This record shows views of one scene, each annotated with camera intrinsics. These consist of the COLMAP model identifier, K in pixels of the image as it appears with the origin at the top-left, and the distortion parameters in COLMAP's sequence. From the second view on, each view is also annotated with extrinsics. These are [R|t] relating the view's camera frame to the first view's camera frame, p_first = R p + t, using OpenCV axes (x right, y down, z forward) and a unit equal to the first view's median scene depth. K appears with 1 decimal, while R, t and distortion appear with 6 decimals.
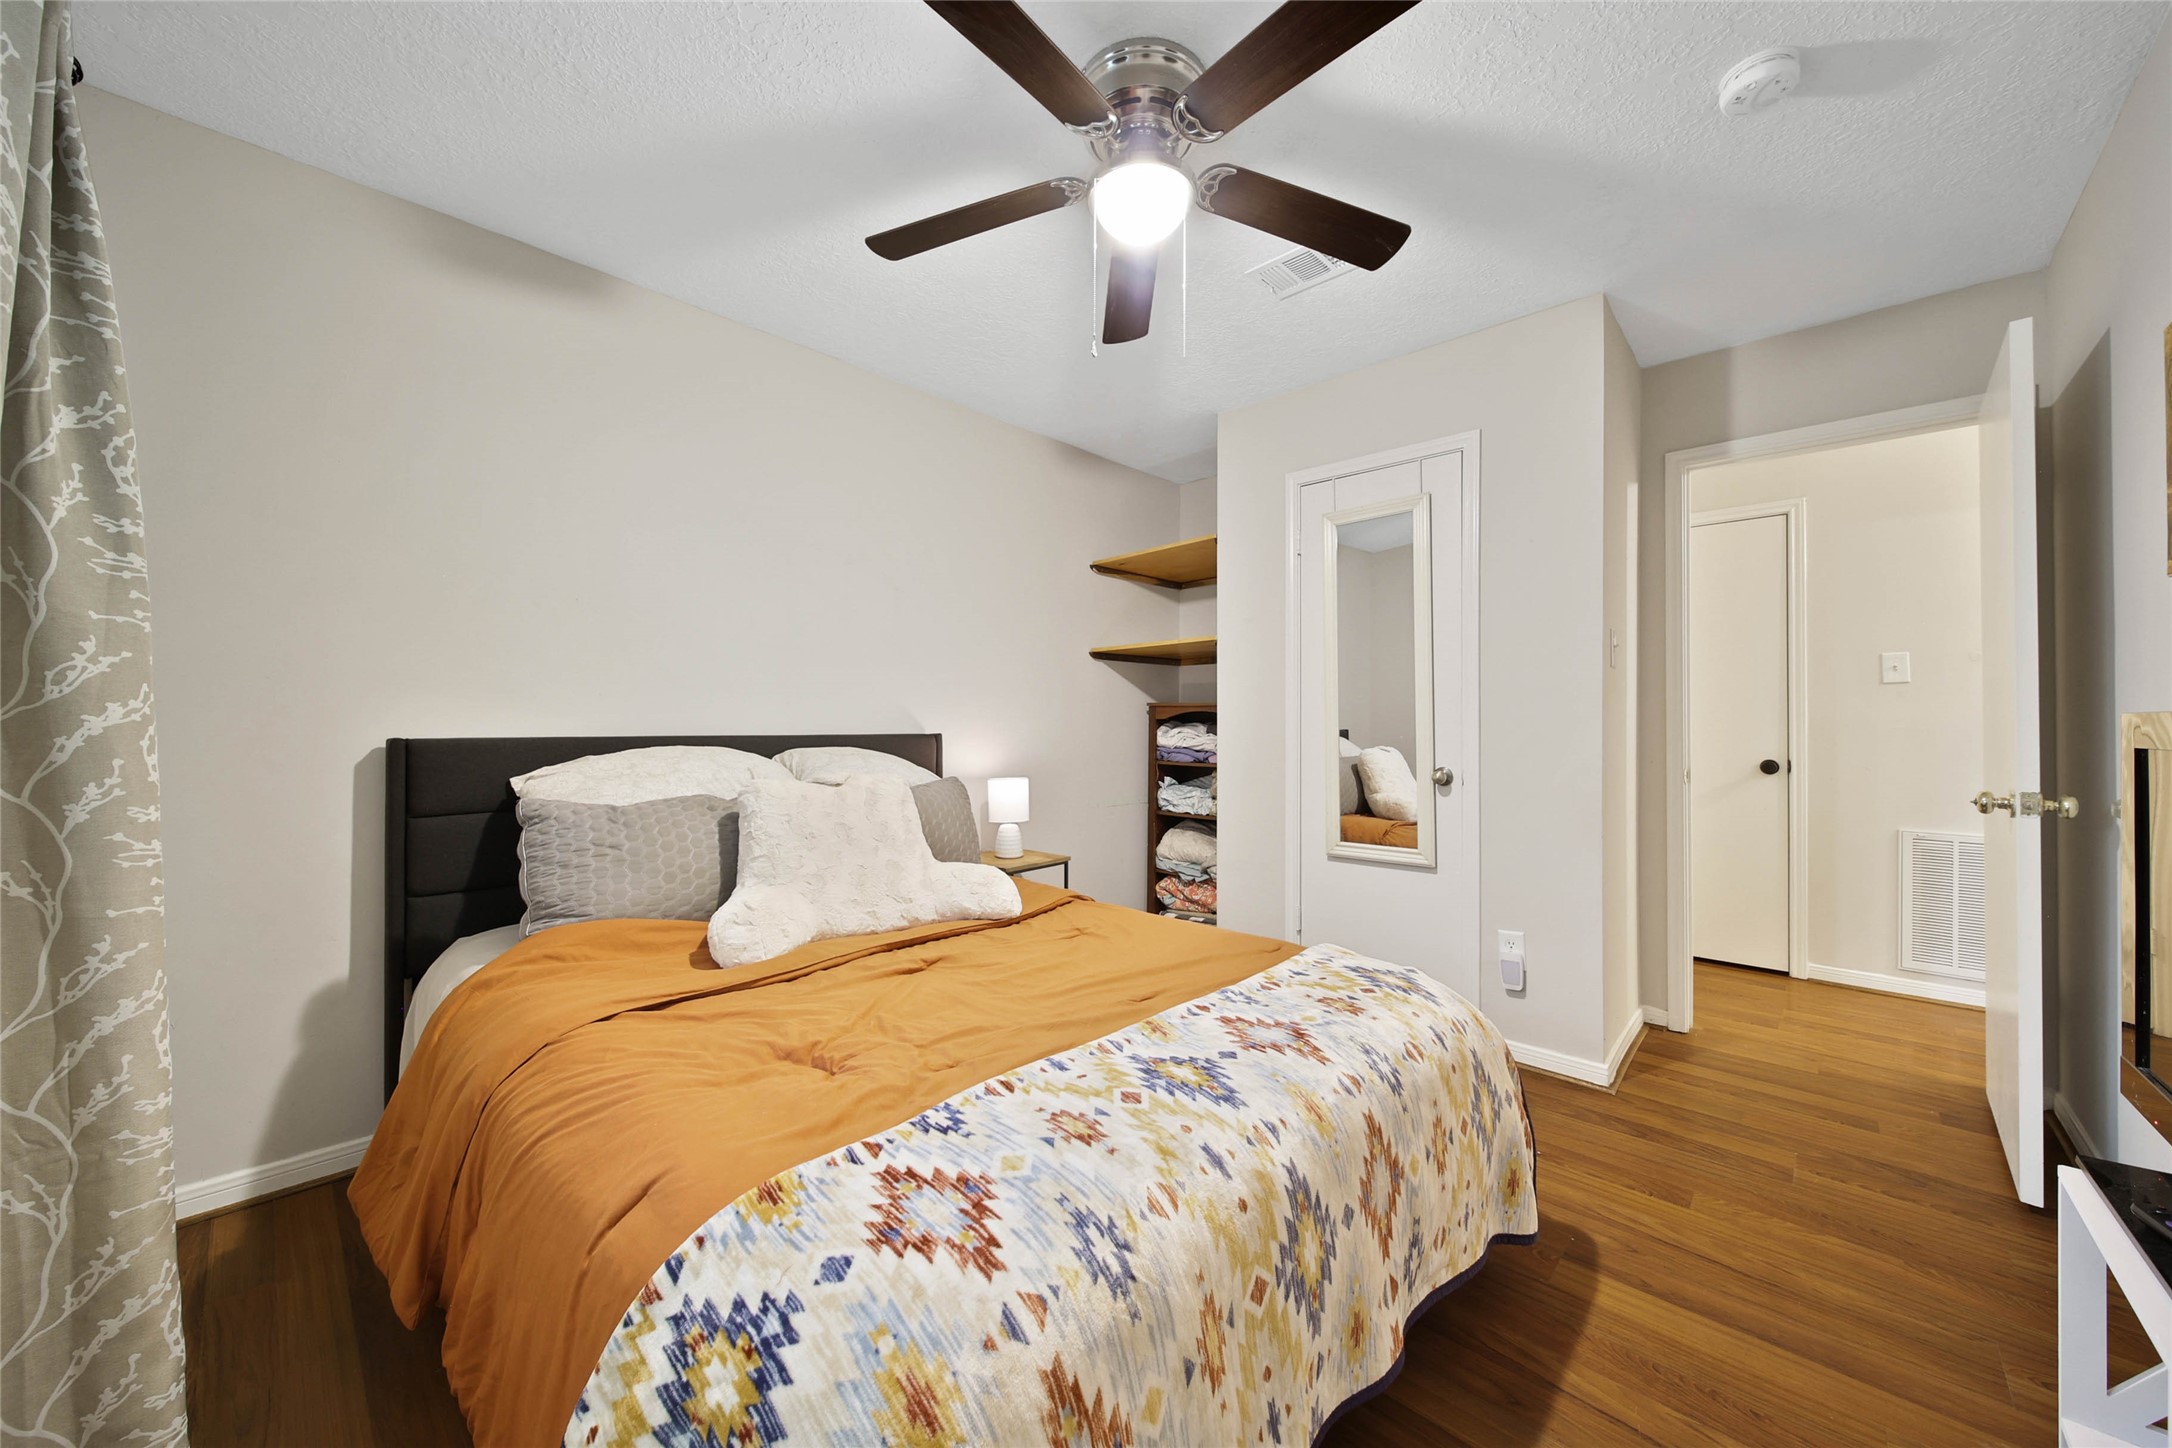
lens RADIAL K [[779.7, 0, 1094.5], [0, 779.7, 721.1], [0, 0, 1]] dist [-0.000560, -0.000236]
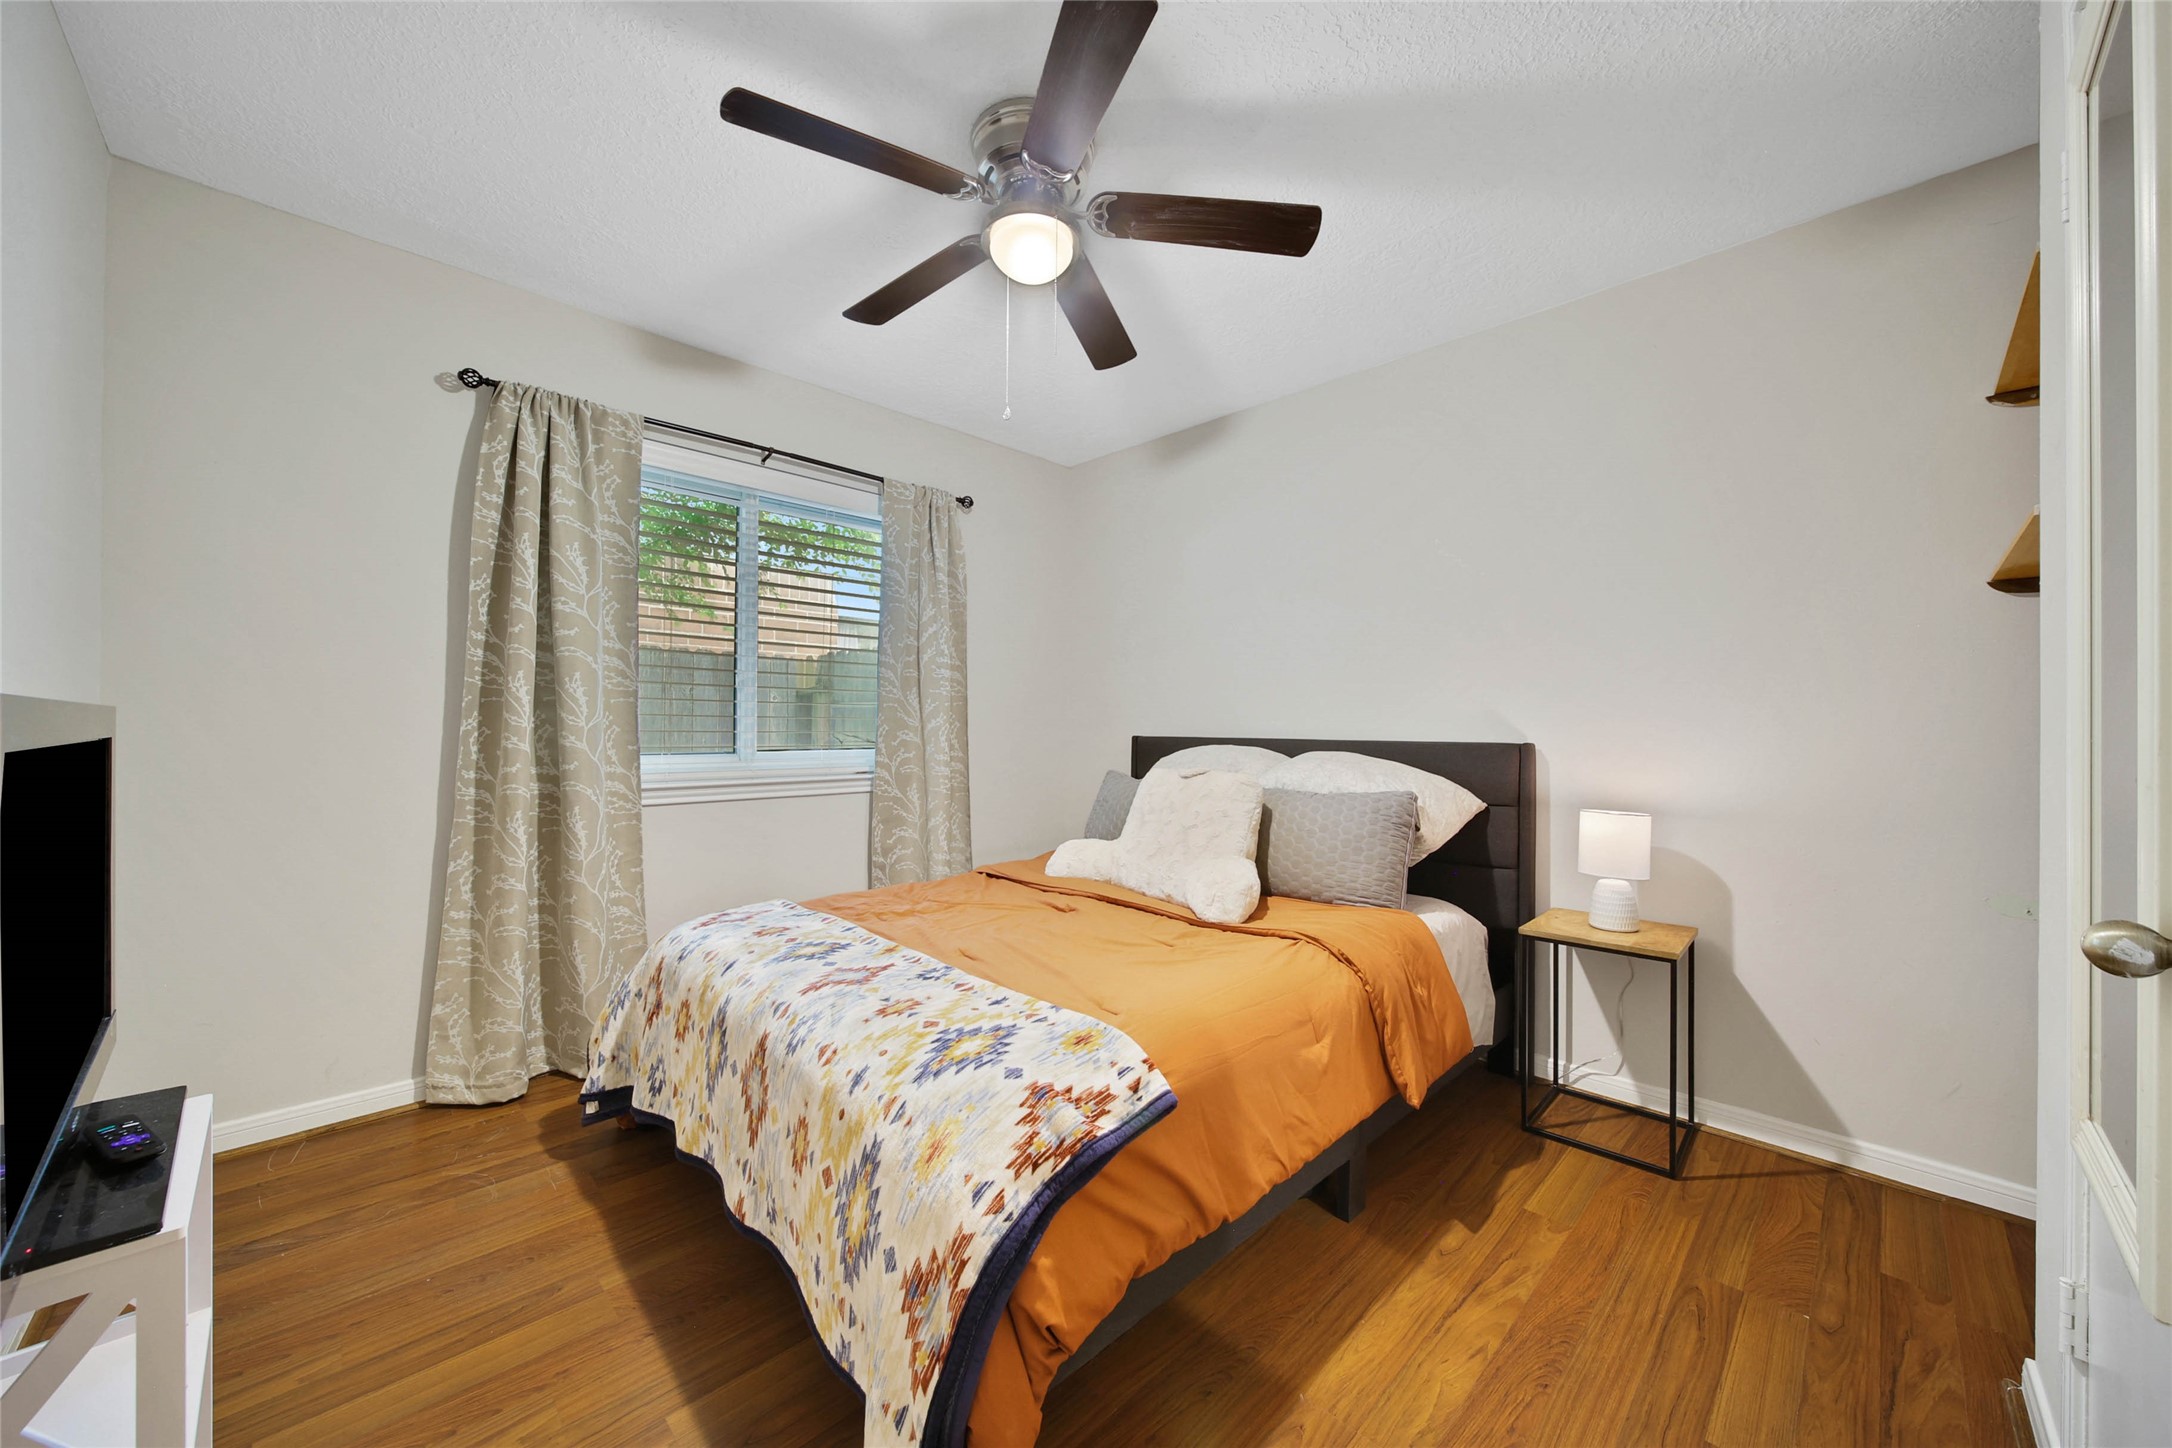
lens RADIAL K [[779.7, 0, 1094.5], [0, 779.7, 721.1], [0, 0, 1]] dist [-0.000560, -0.000236]
pose [[-0.017549, -0.038235, -0.999115, 1.074537], [-0.029460, 0.998854, -0.037707, 0.067152], [0.999412, 0.028772, -0.018656, 1.117729]]
